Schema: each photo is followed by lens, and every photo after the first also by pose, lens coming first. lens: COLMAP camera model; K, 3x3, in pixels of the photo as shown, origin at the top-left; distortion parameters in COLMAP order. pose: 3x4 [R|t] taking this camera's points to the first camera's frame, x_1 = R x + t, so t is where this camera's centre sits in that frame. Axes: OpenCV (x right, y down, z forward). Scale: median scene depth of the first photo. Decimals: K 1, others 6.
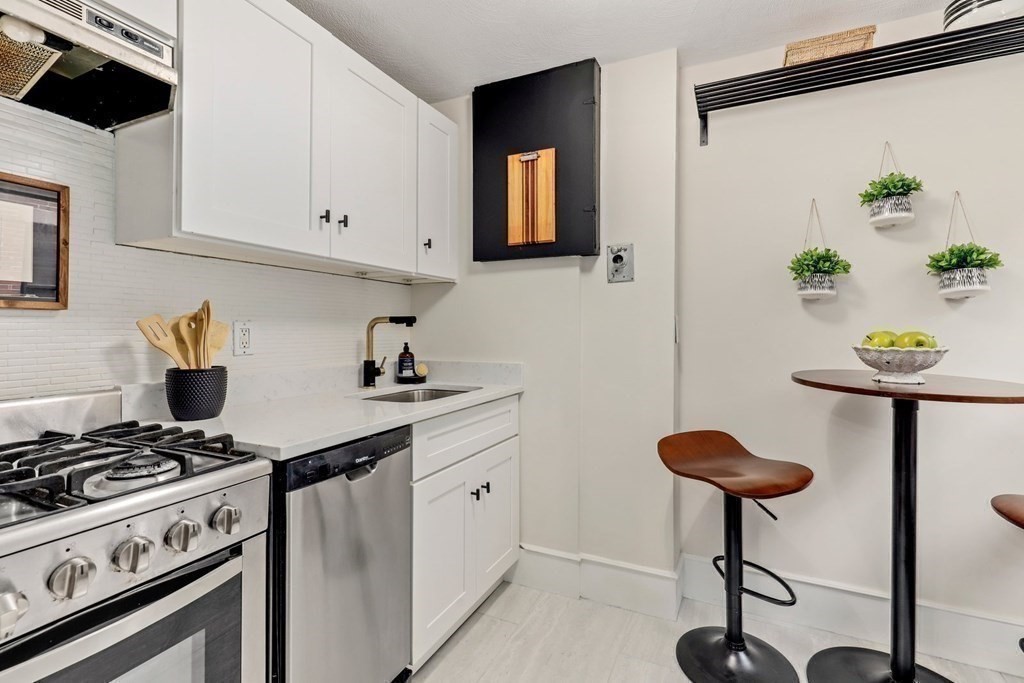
lens RADIAL K [[465.9, 0, 531.6], [0, 465.9, 333.3], [0, 0, 1]] dist [0.011324, -0.003852]
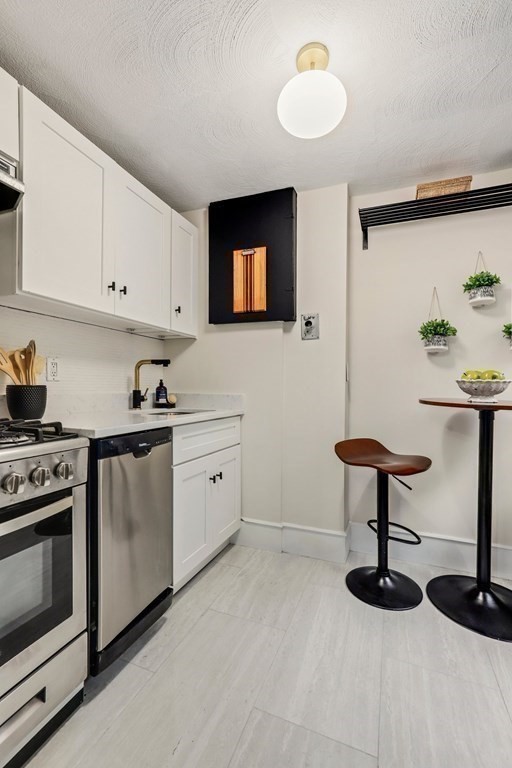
lens RADIAL K [[349.5, 0, 272.7], [0, 349.5, 390.1], [0, 0, 1]] dist [0.011324, -0.003852]
pose [[0.996298, 0.003528, 0.085895, -0.023713], [-0.003768, 0.999989, 0.002638, 0.051982], [-0.085884, -0.002952, 0.996301, -0.103452]]
